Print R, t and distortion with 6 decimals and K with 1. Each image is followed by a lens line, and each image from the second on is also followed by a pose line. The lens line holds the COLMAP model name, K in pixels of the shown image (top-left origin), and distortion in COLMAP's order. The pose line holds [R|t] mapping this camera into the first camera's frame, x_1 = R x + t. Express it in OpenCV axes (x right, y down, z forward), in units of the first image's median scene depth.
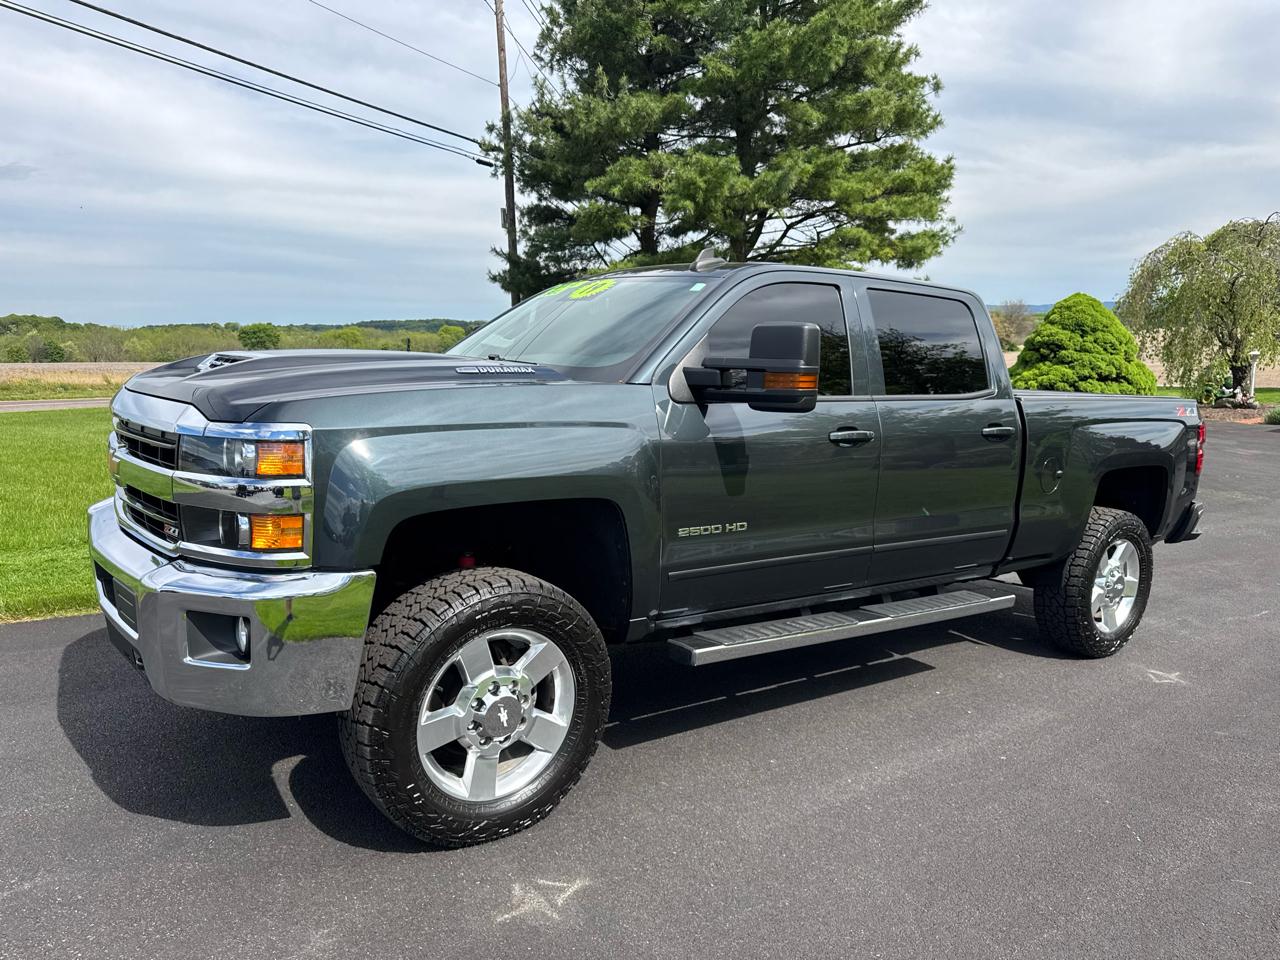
lens RADIAL K [[966.4, 0, 635.7], [0, 966.4, 477.1], [0, 0, 1]] dist [0.004725, -0.004037]
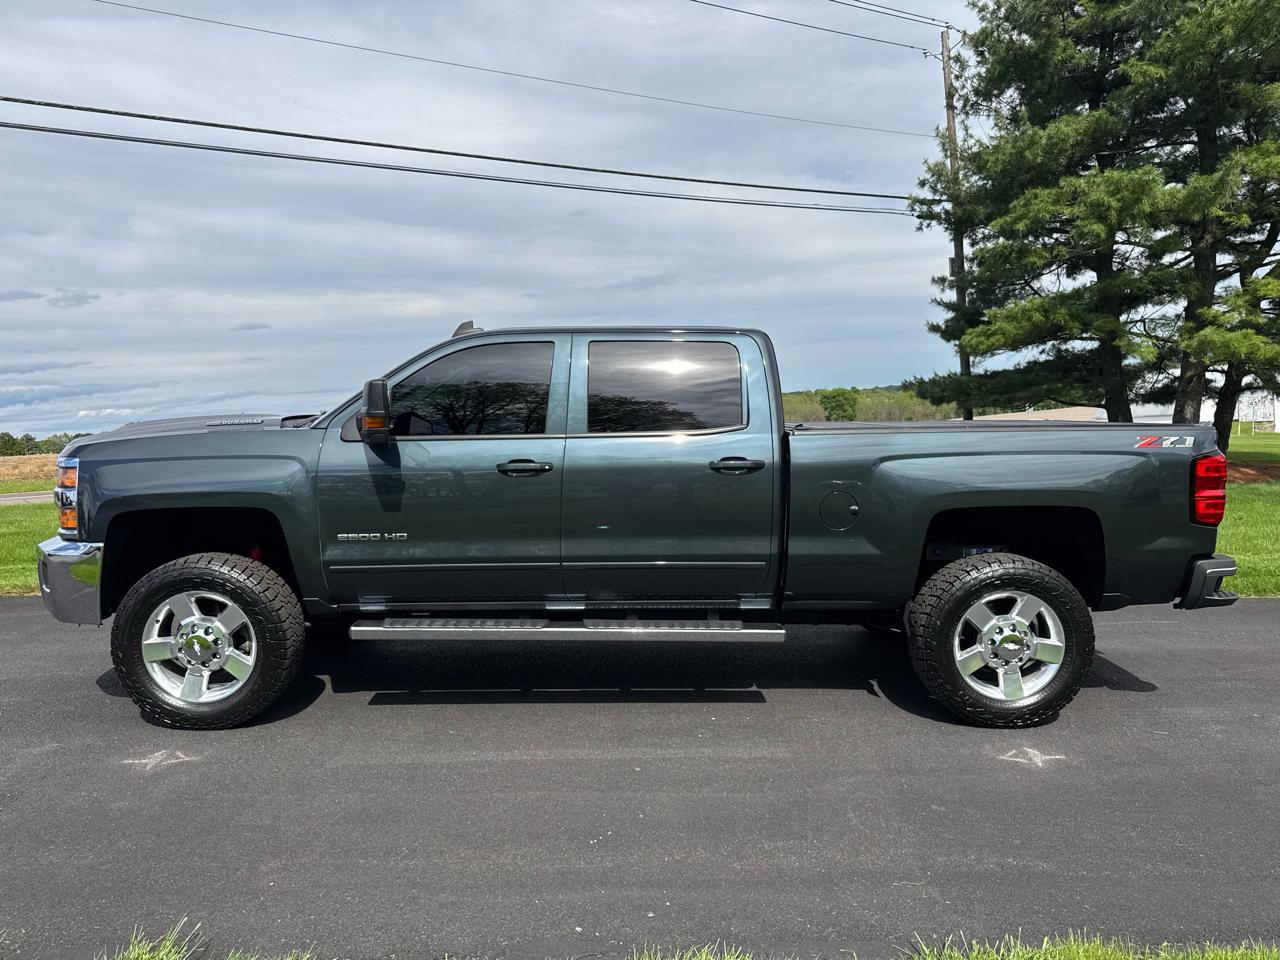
lens RADIAL K [[910.5, 0, 558.6], [0, 910.5, 463.9], [0, 0, 1]] dist [0.046772, -0.001539]
pose [[0.793077, -0.007766, -0.609071, 0.171062], [-0.033899, 0.997806, -0.056864, 0.002703], [0.608177, 0.065745, 0.791074, 0.024783]]
